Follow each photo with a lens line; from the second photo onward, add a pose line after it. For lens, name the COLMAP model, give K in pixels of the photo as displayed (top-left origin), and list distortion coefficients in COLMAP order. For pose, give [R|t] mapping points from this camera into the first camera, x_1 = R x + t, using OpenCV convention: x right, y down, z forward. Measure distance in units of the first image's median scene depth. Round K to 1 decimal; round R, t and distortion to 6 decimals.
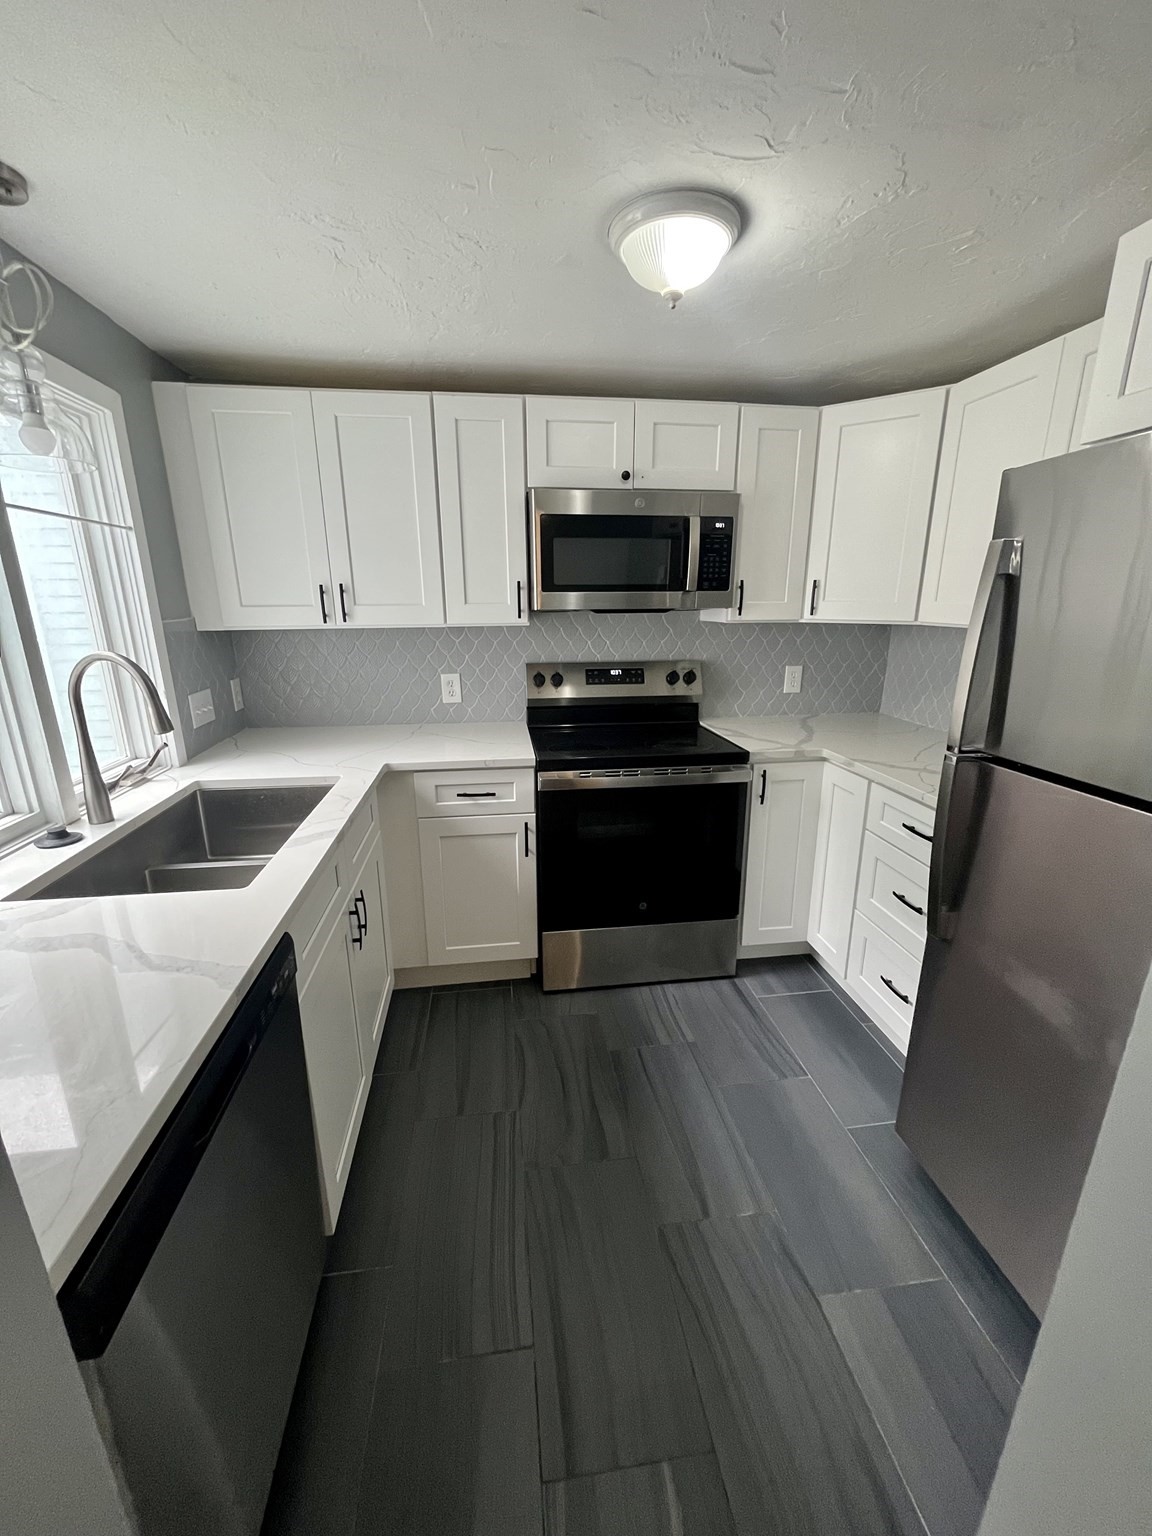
lens RADIAL K [[617.7, 0, 576.2], [0, 617.7, 775.5], [0, 0, 1]] dist [-0.001323, 0.000344]
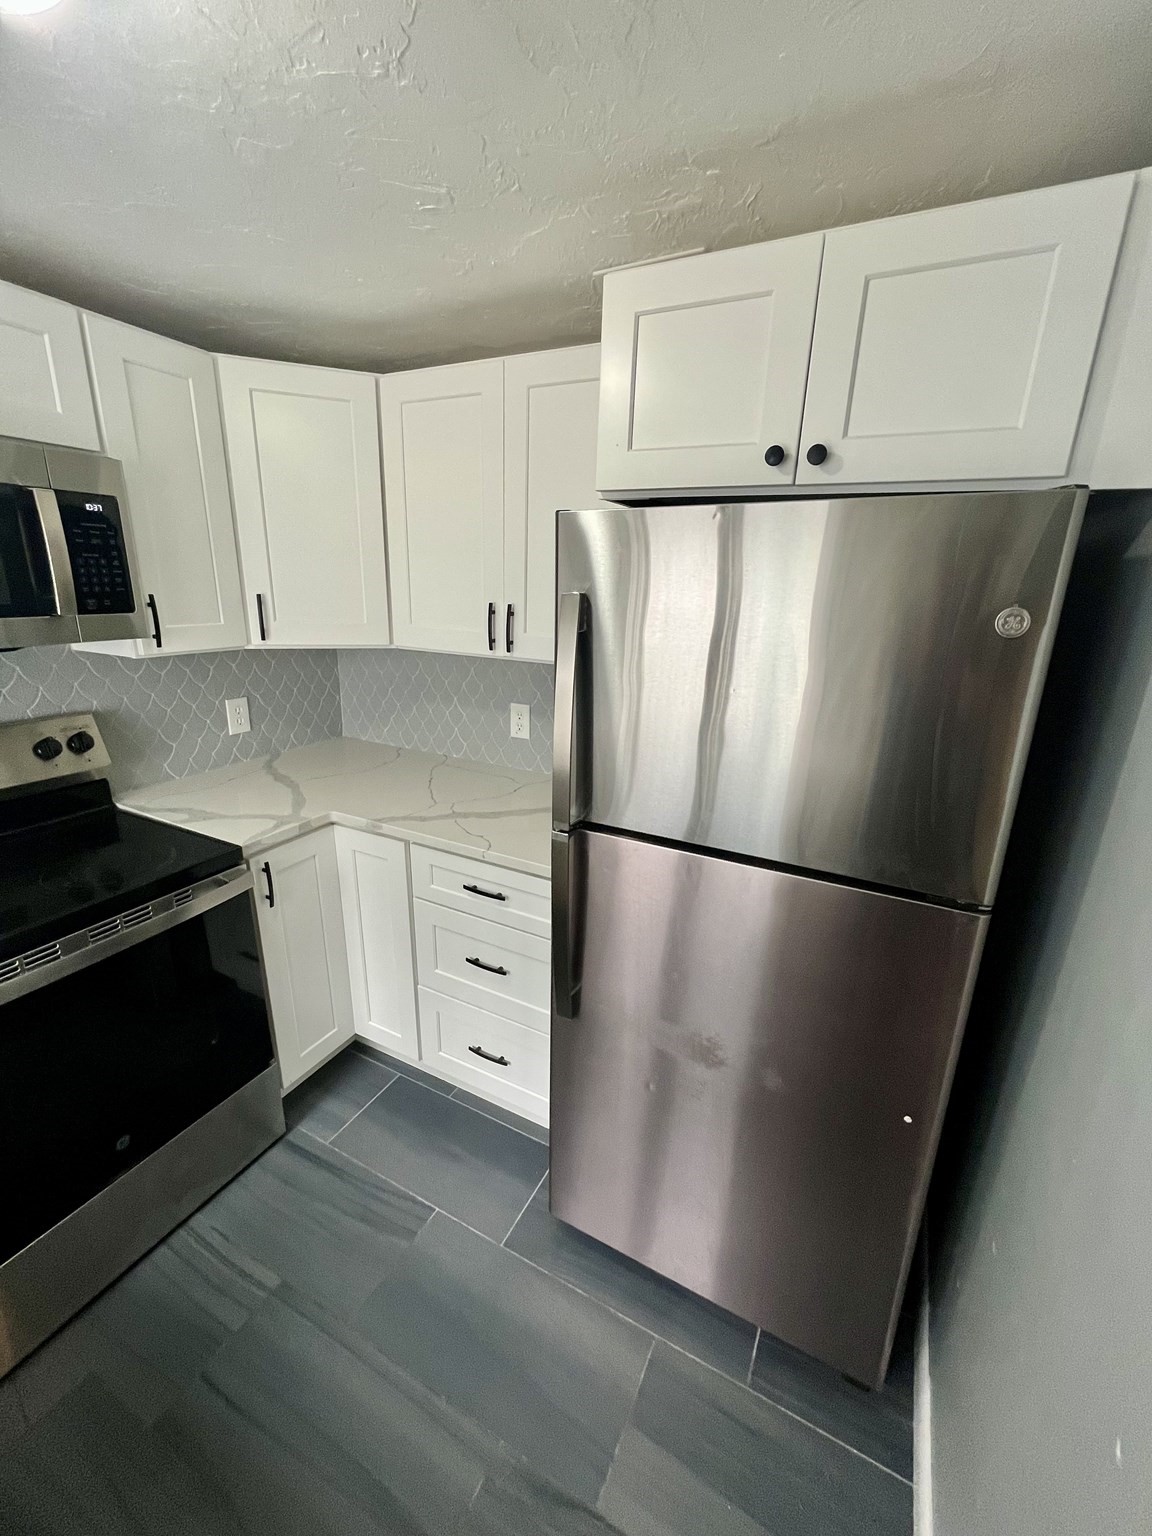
lens RADIAL K [[617.7, 0, 577.6], [0, 617.7, 771.8], [0, 0, 1]] dist [-0.001323, 0.000344]
pose [[0.574251, -0.222875, 0.787758, -0.030942], [0.193751, 0.971893, 0.133732, -0.136312], [-0.795422, 0.075833, 0.601293, 0.264751]]
